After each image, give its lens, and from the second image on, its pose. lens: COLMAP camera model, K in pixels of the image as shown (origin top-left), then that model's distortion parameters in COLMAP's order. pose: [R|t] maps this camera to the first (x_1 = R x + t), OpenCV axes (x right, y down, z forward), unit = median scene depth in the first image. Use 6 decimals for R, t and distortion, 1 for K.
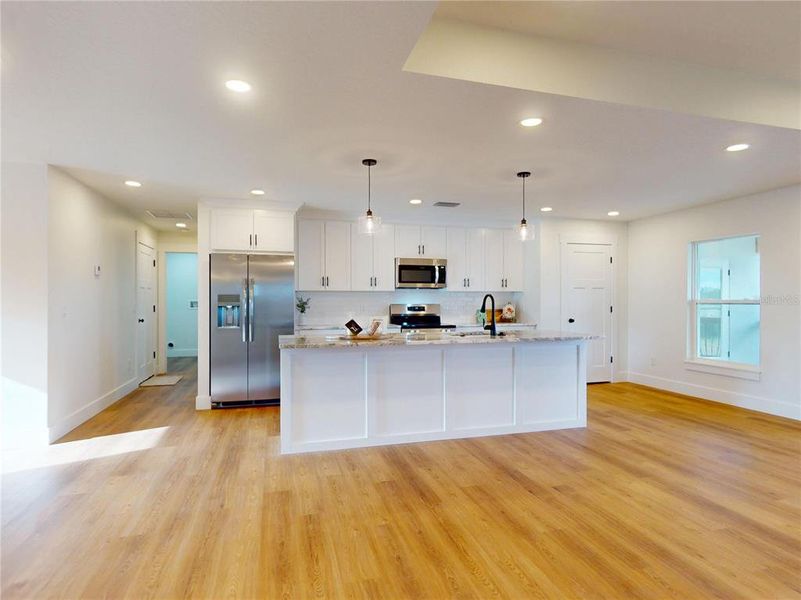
lens RADIAL K [[441.7, 0, 398.5], [0, 441.7, 299.6], [0, 0, 1]] dist [0.001541, -0.000004]
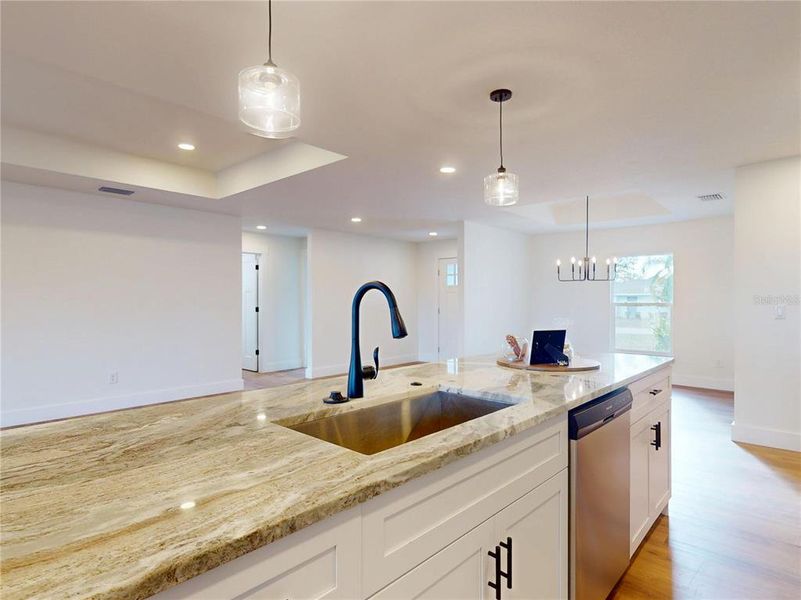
lens RADIAL K [[441.7, 0, 398.5], [0, 441.7, 299.6], [0, 0, 1]] dist [0.001541, -0.000004]
pose [[-0.853251, -0.001993, -0.521496, 0.299736], [0.000990, 0.999985, -0.005441, 0.002734], [0.521499, -0.005159, -0.853236, 1.065370]]
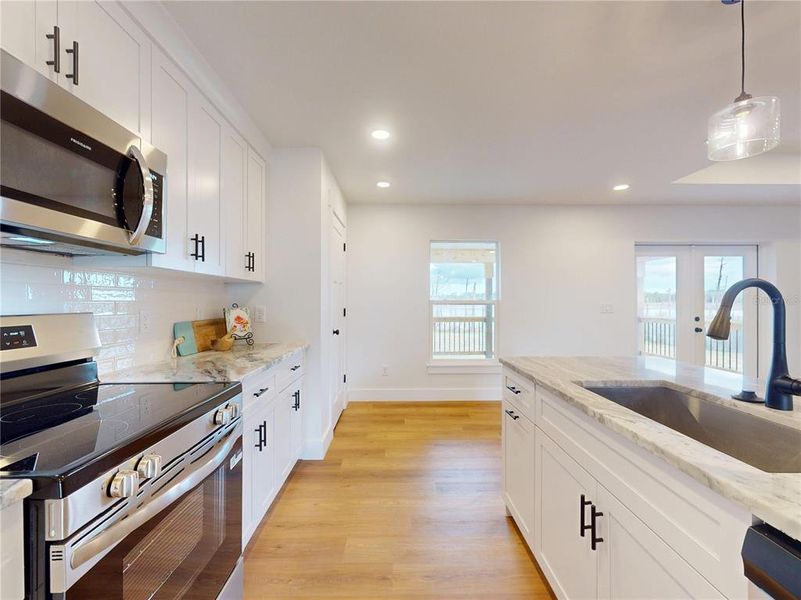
lens RADIAL K [[340.9, 0, 396.5], [0, 340.9, 300.5], [0, 0, 1]] dist [0.000134, 0.000074]
pose [[0.266690, 0.002580, 0.963779, -0.074604], [-0.001770, 0.999996, -0.002187, 0.003576], [-0.963781, -0.001122, 0.266693, 0.963687]]
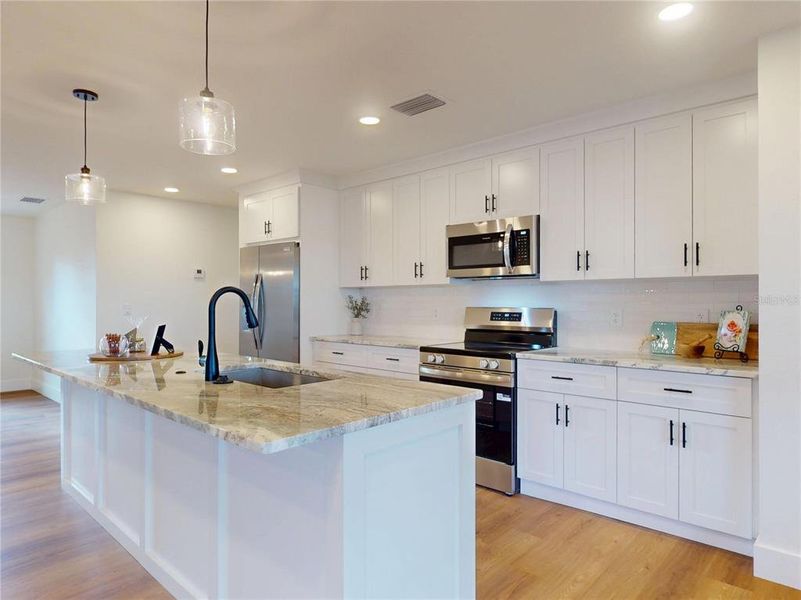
lens RADIAL K [[494.8, 0, 400.5], [0, 494.8, 300.0], [0, 0, 1]] dist [0.002896, 0.000527]
pose [[0.529726, -0.001241, -0.848168, 0.589066], [0.001709, 0.999998, -0.000396, 0.001271], [0.848167, -0.001240, 0.529728, 0.719069]]
